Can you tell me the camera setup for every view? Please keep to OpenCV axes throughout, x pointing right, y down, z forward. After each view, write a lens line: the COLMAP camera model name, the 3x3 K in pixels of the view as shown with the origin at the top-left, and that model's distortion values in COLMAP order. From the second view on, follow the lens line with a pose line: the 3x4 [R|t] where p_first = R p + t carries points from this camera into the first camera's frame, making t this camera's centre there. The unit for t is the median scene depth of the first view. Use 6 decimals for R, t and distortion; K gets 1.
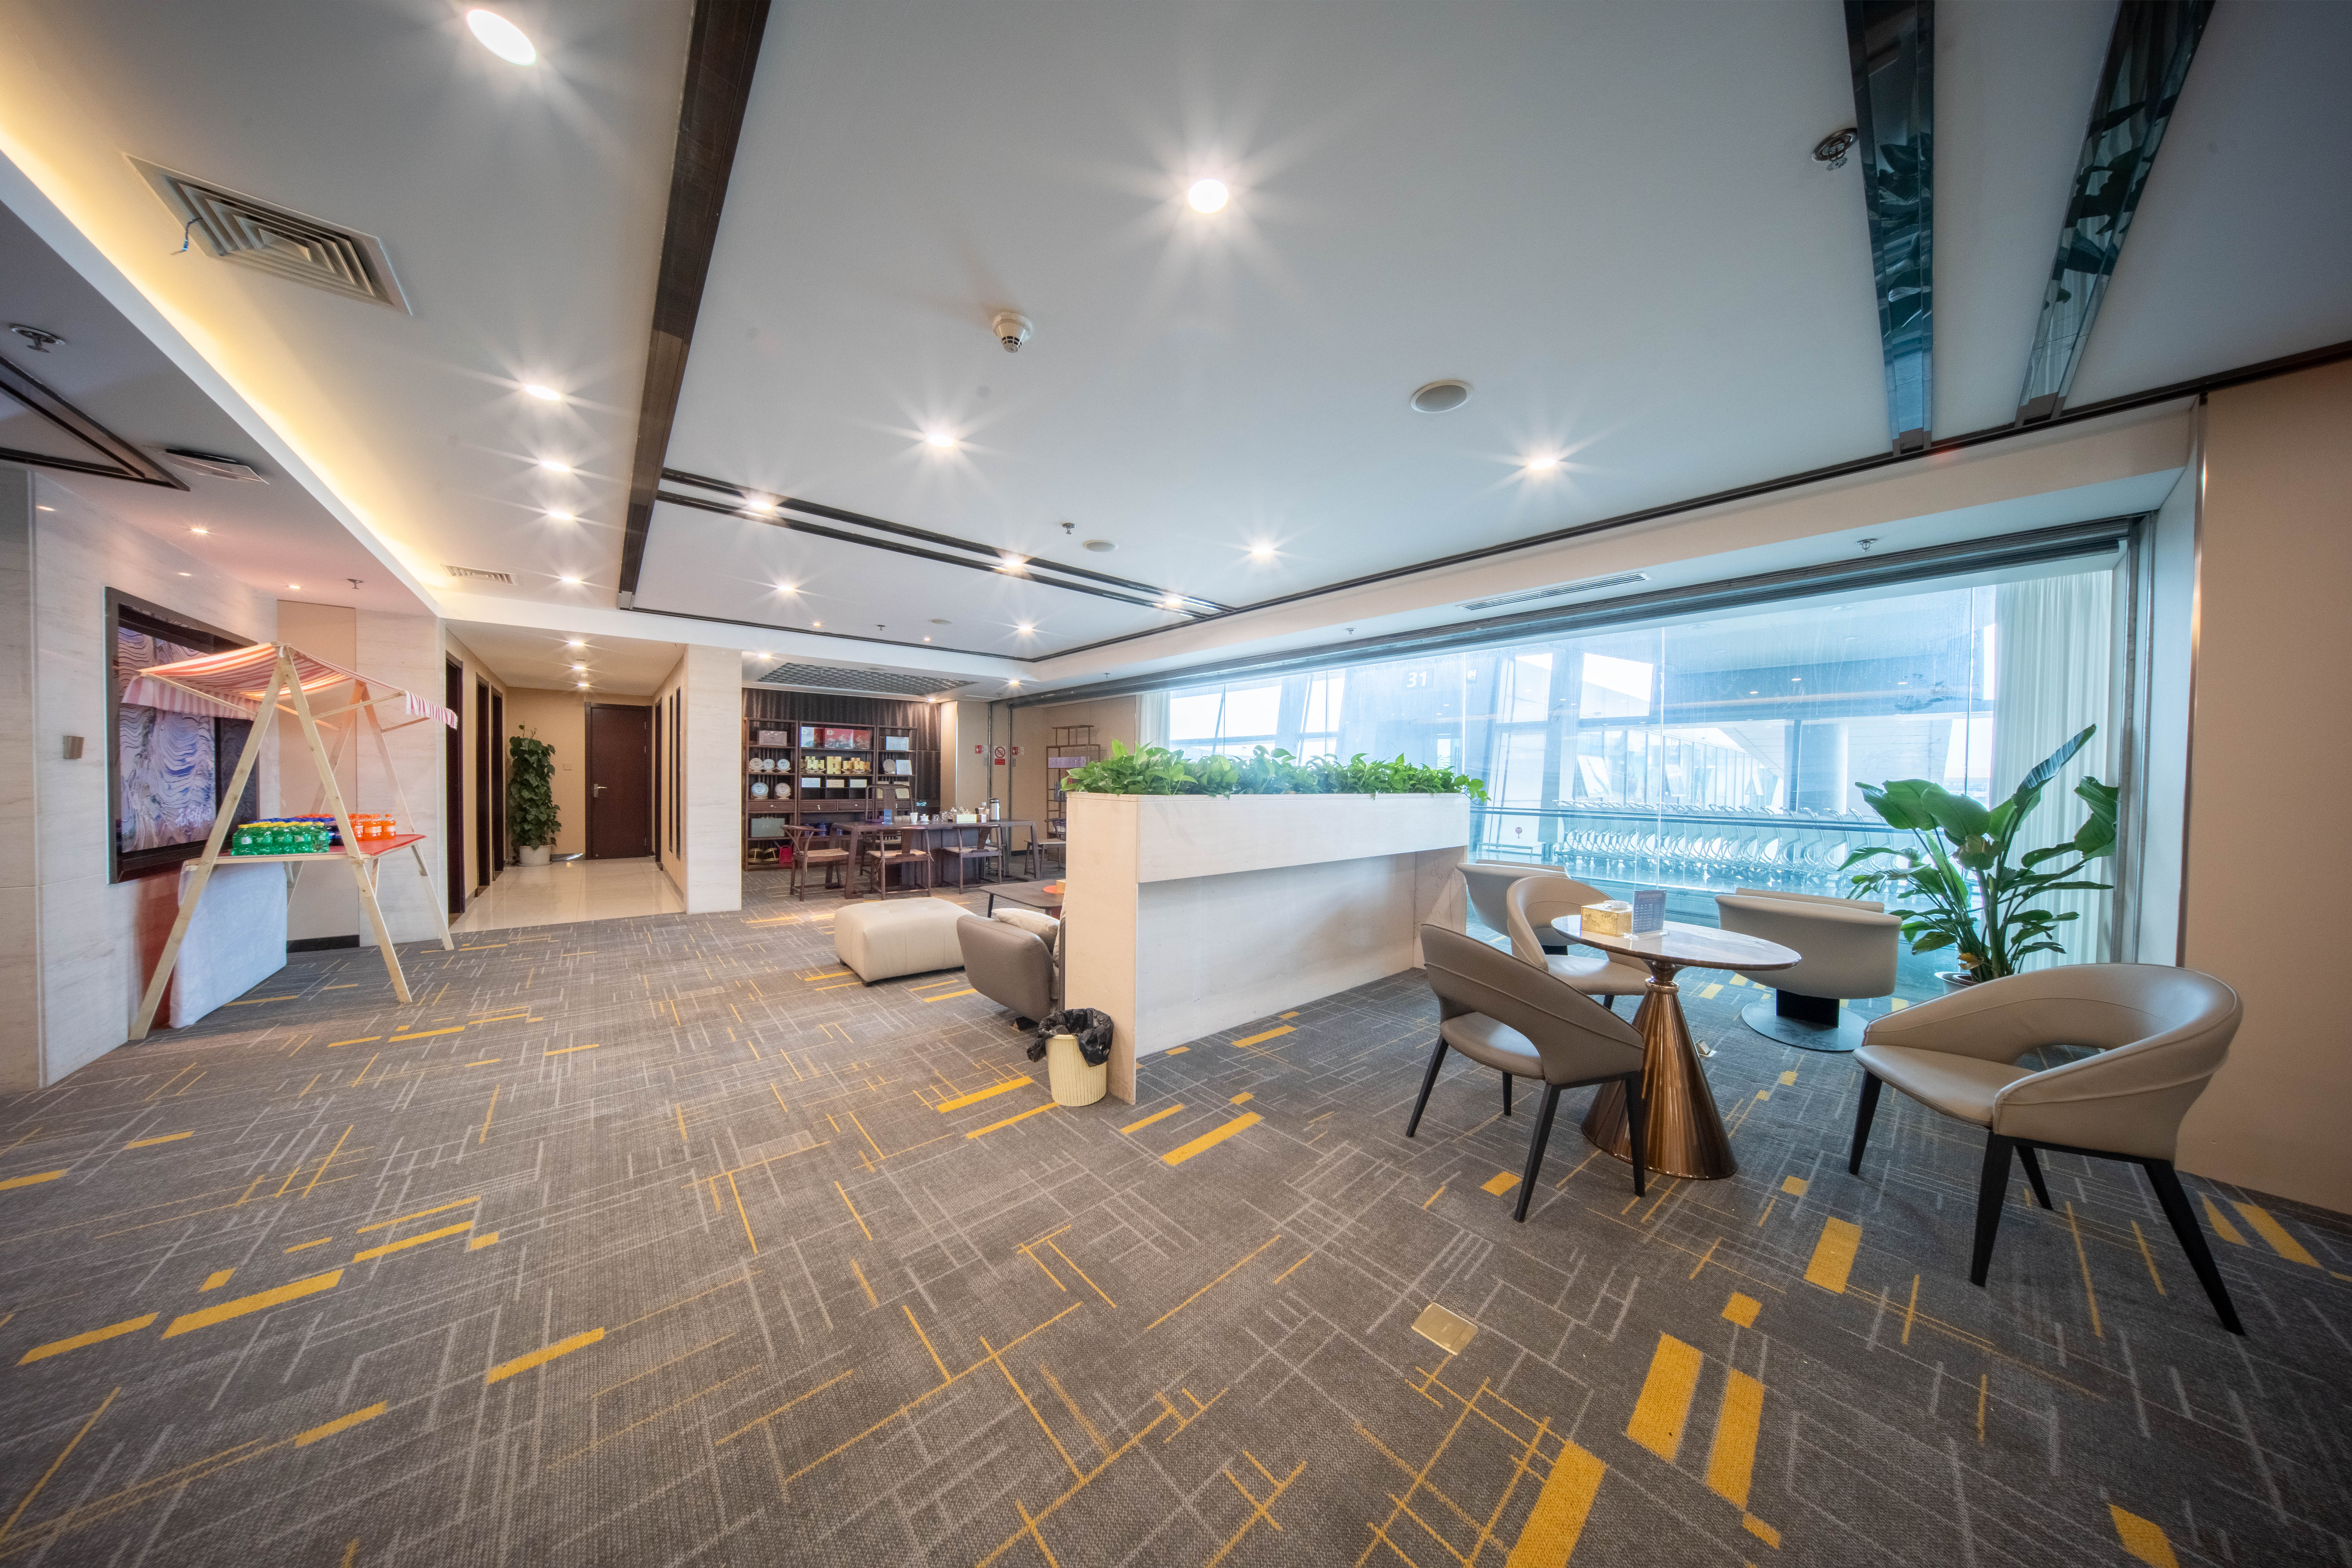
lens RADIAL K [[661.1, 0, 1161.2], [0, 661.1, 789.9], [0, 0, 1]] dist [0.001301, 0.000089]
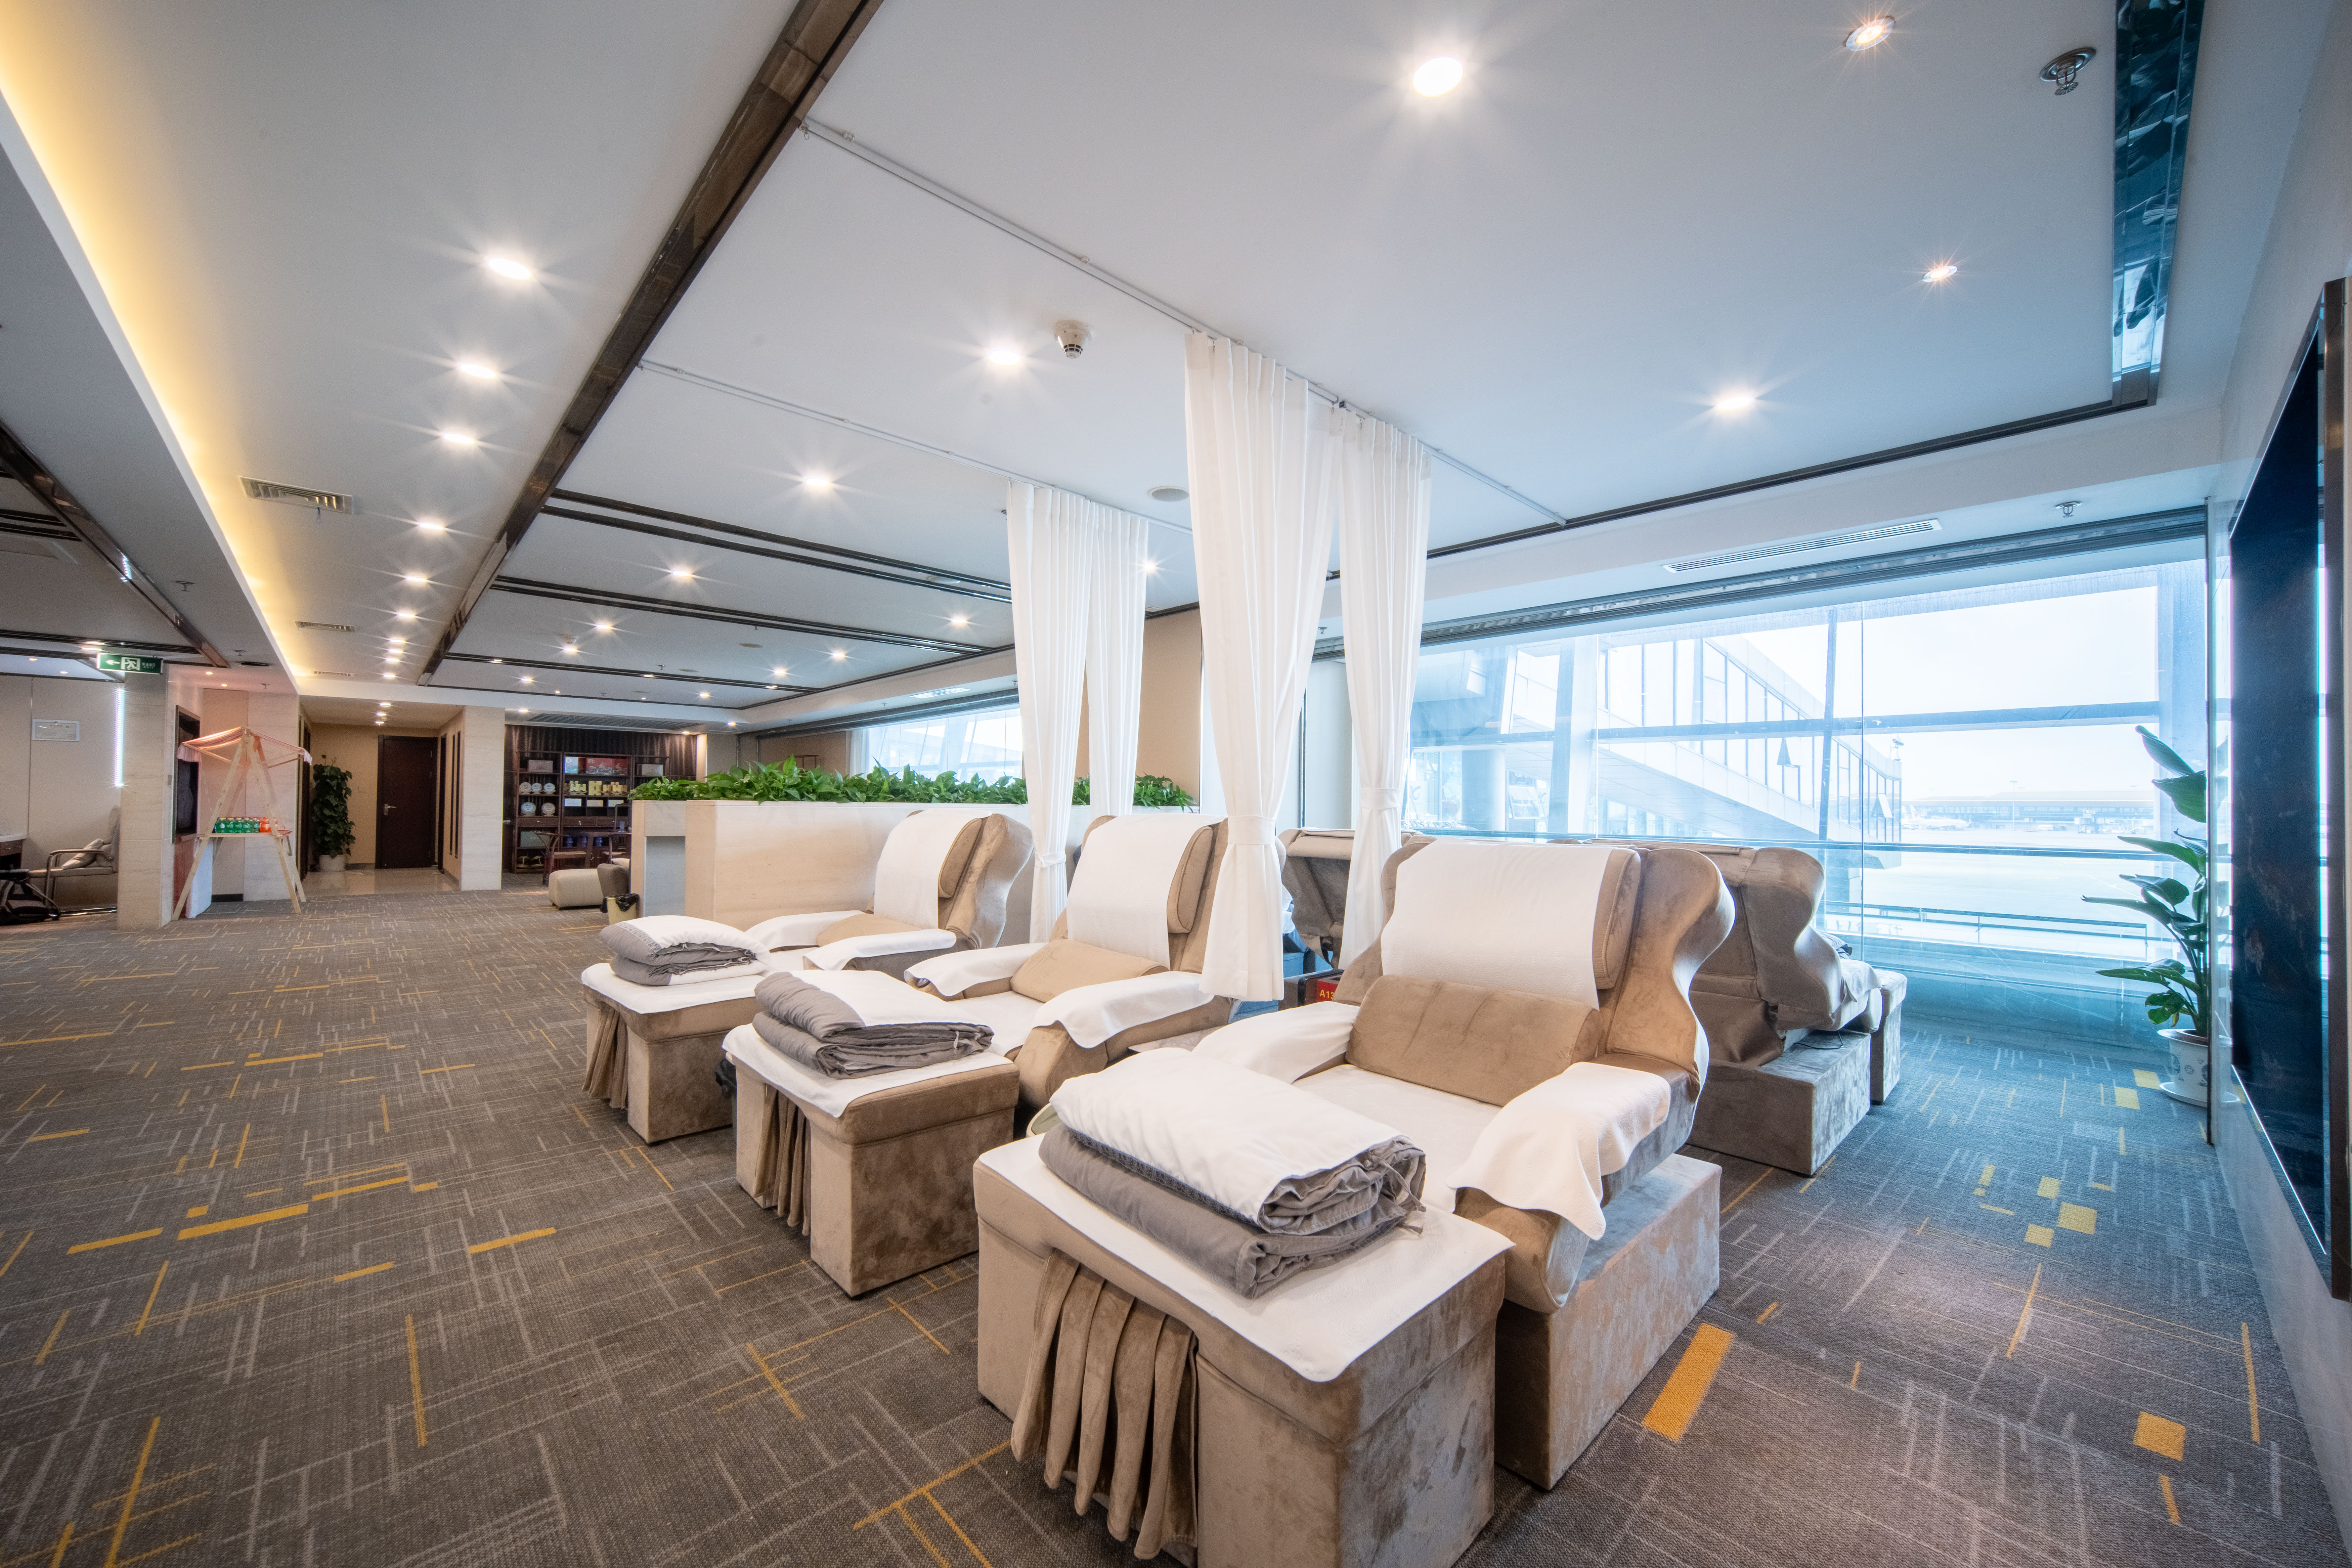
lens RADIAL K [[875.3, 0, 1191.2], [0, 875.3, 794.1], [0, 0, 1]] dist [0.001902, 0.000037]
pose [[0.998354, -0.000079, 0.057351, 0.524875], [0.001804, 0.999548, -0.030015, 0.024635], [-0.057323, 0.030069, 0.997903, -0.689730]]
